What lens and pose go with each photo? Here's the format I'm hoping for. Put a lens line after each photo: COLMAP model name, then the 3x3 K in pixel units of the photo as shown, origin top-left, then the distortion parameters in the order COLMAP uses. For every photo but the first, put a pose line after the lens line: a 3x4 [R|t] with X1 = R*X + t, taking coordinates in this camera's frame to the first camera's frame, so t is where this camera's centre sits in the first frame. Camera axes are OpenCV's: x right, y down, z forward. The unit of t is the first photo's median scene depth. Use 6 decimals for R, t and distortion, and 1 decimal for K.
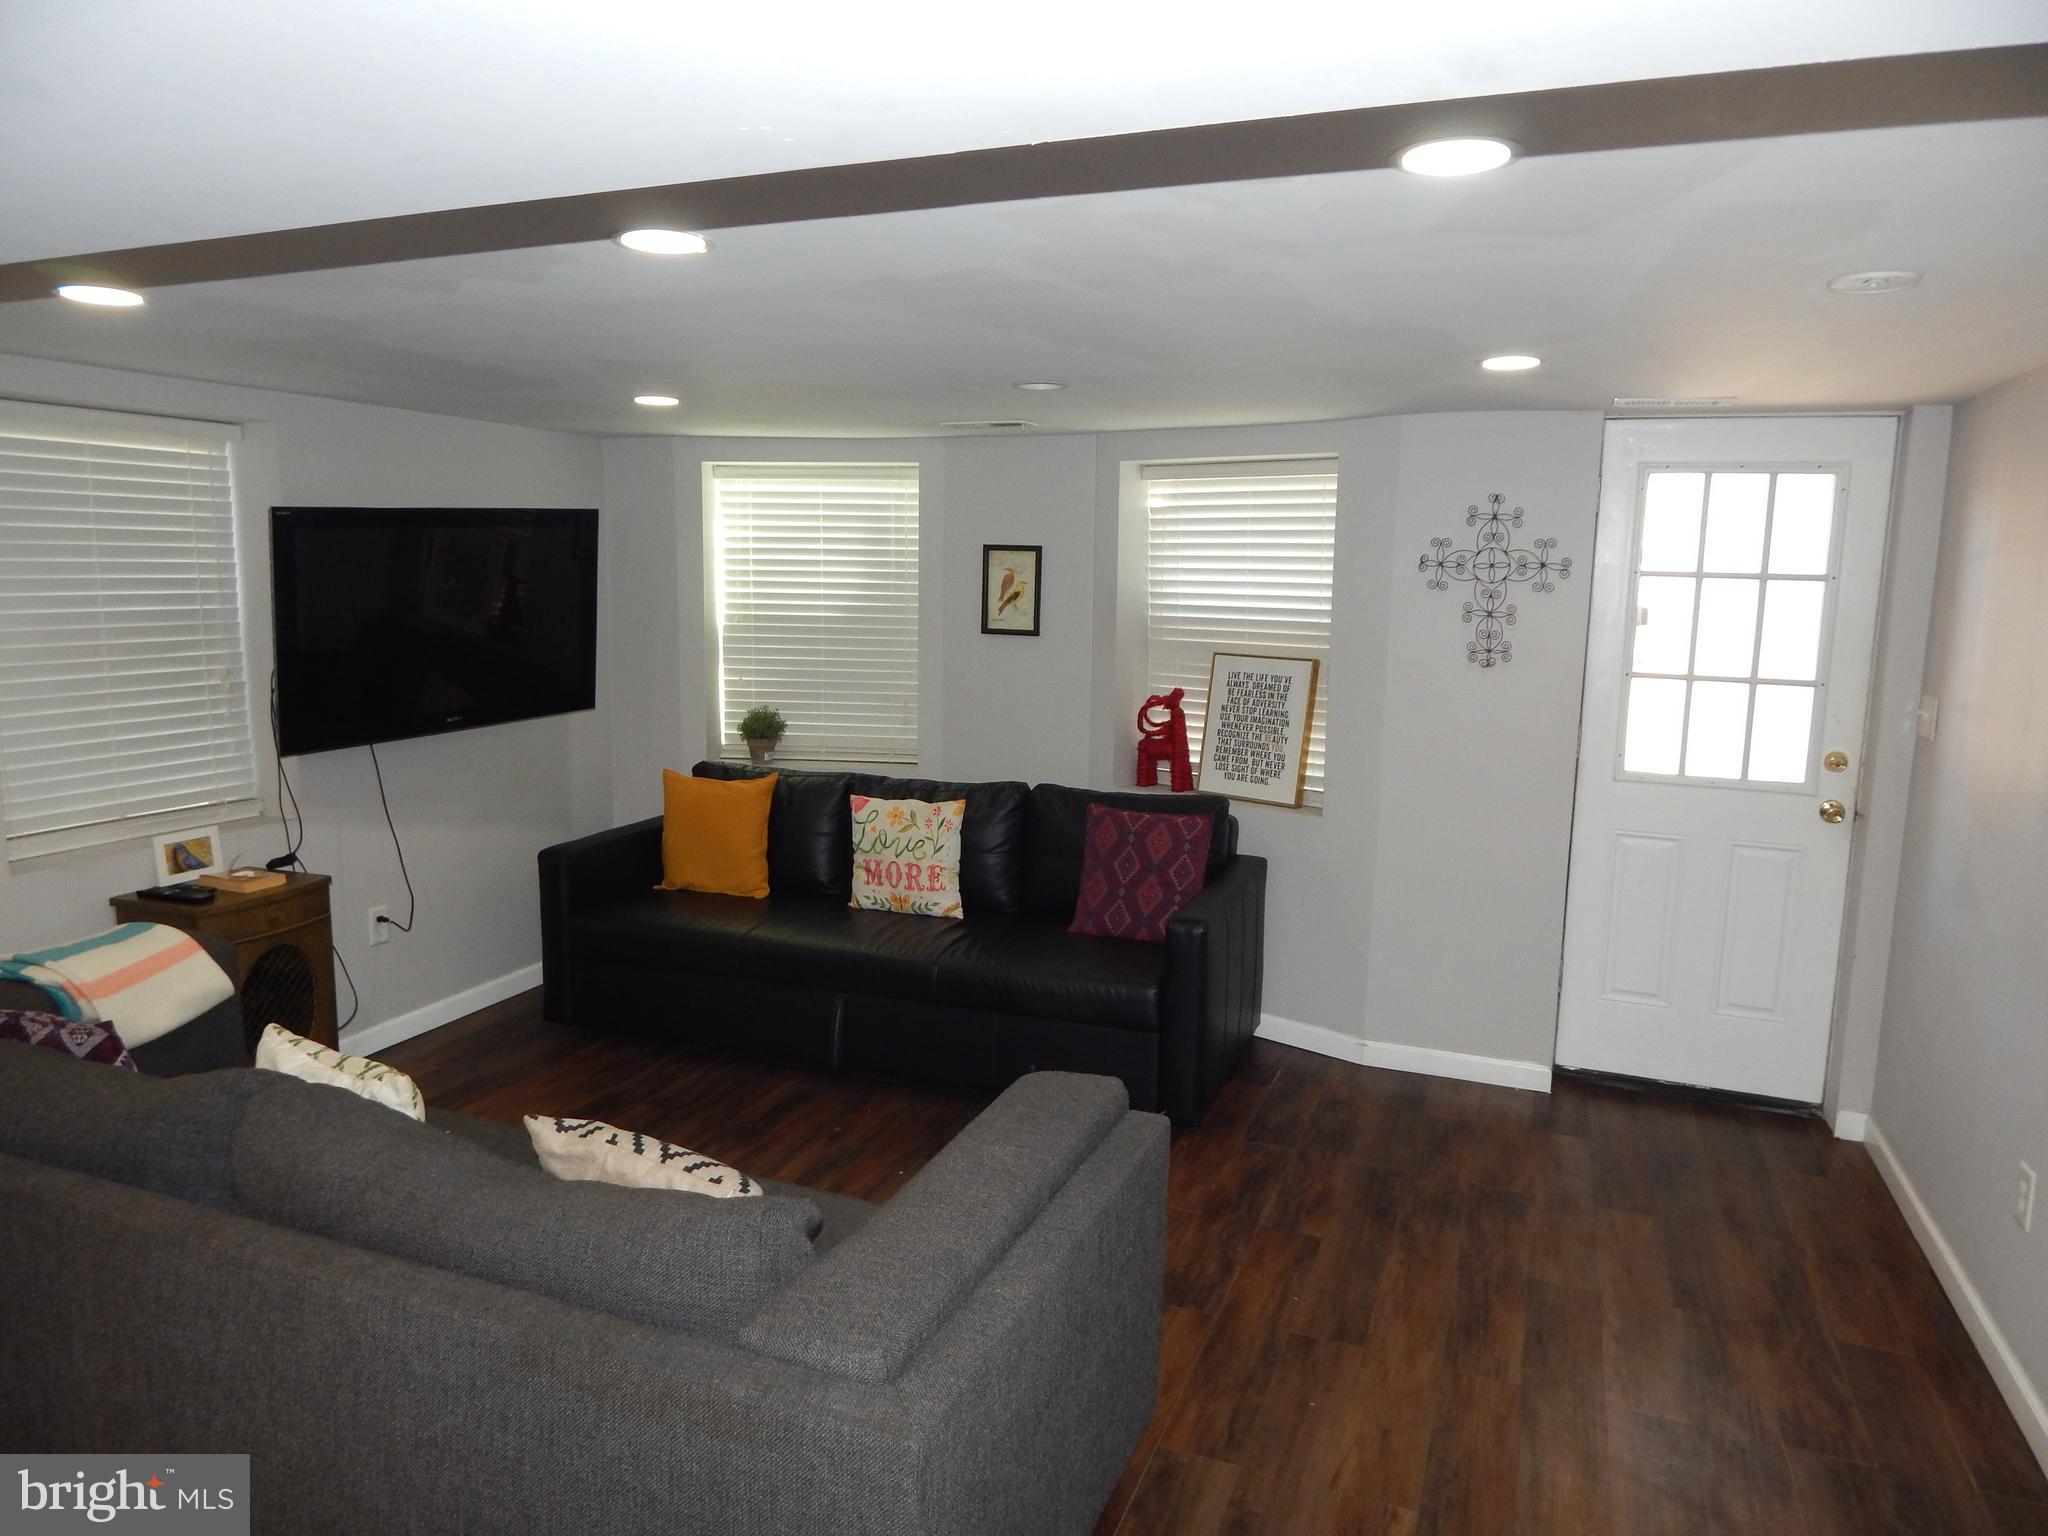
lens RADIAL K [[1344.9, 0, 1012.5], [0, 1344.9, 760.7], [0, 0, 1]] dist [0.003889, -0.001564]
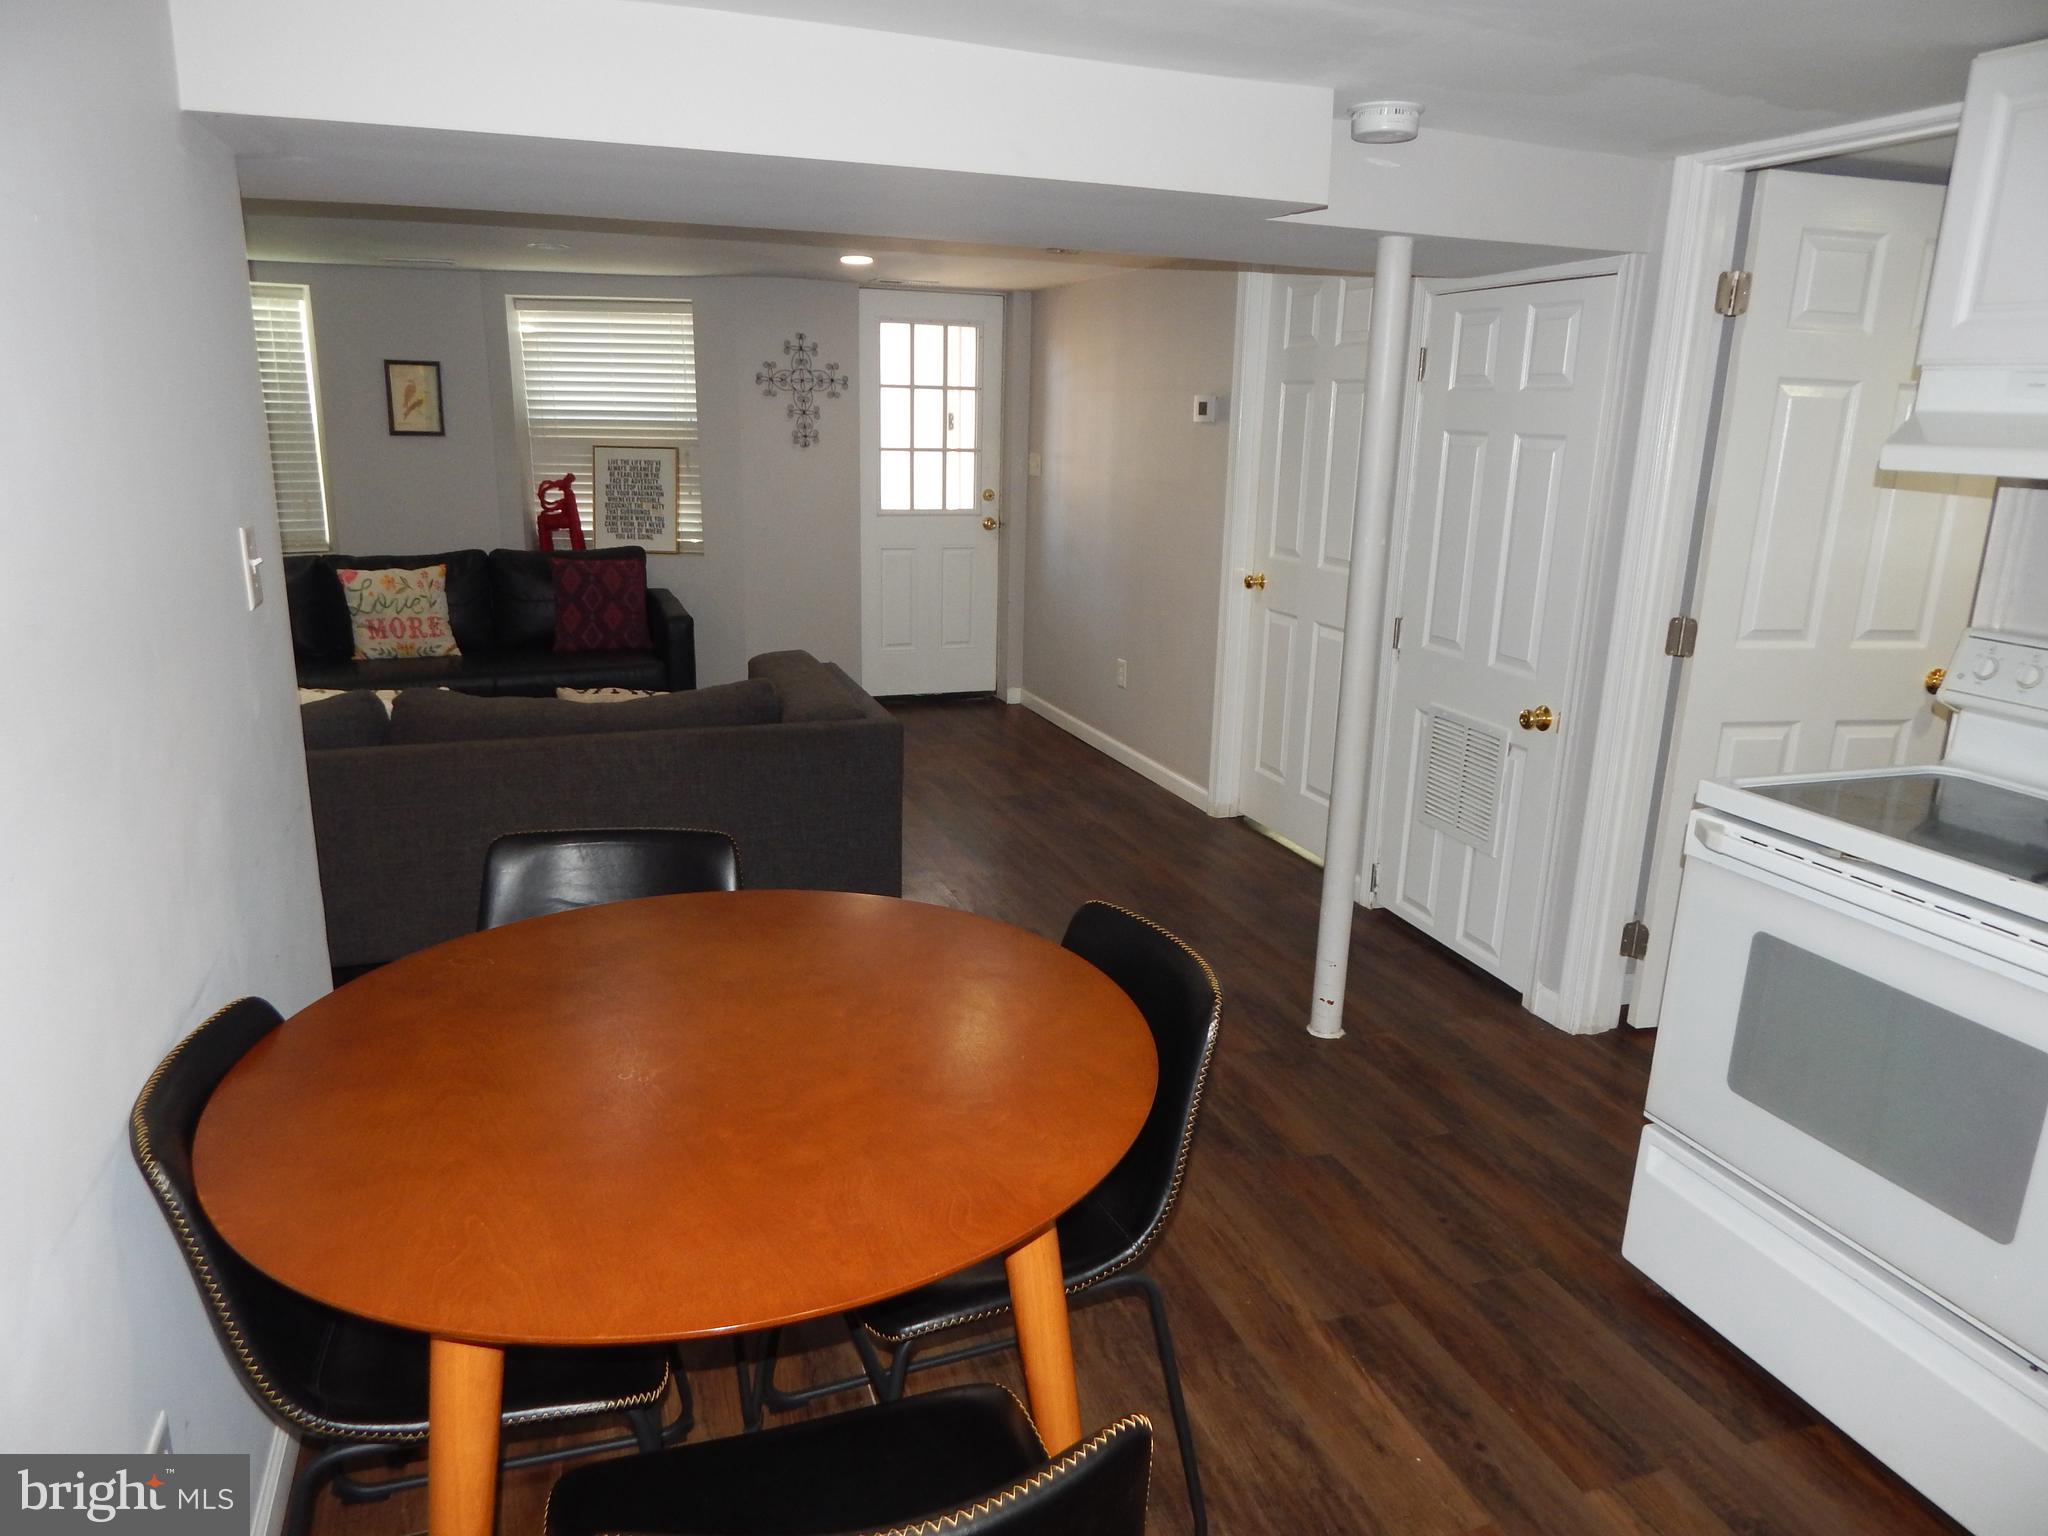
lens RADIAL K [[1344.9, 0, 1012.5], [0, 1344.9, 760.7], [0, 0, 1]] dist [0.003889, -0.001564]
pose [[0.755202, -0.168043, 0.633587, -0.469588], [0.088755, 0.983894, 0.155162, 0.062010], [-0.649456, -0.060944, 0.757953, -0.334965]]
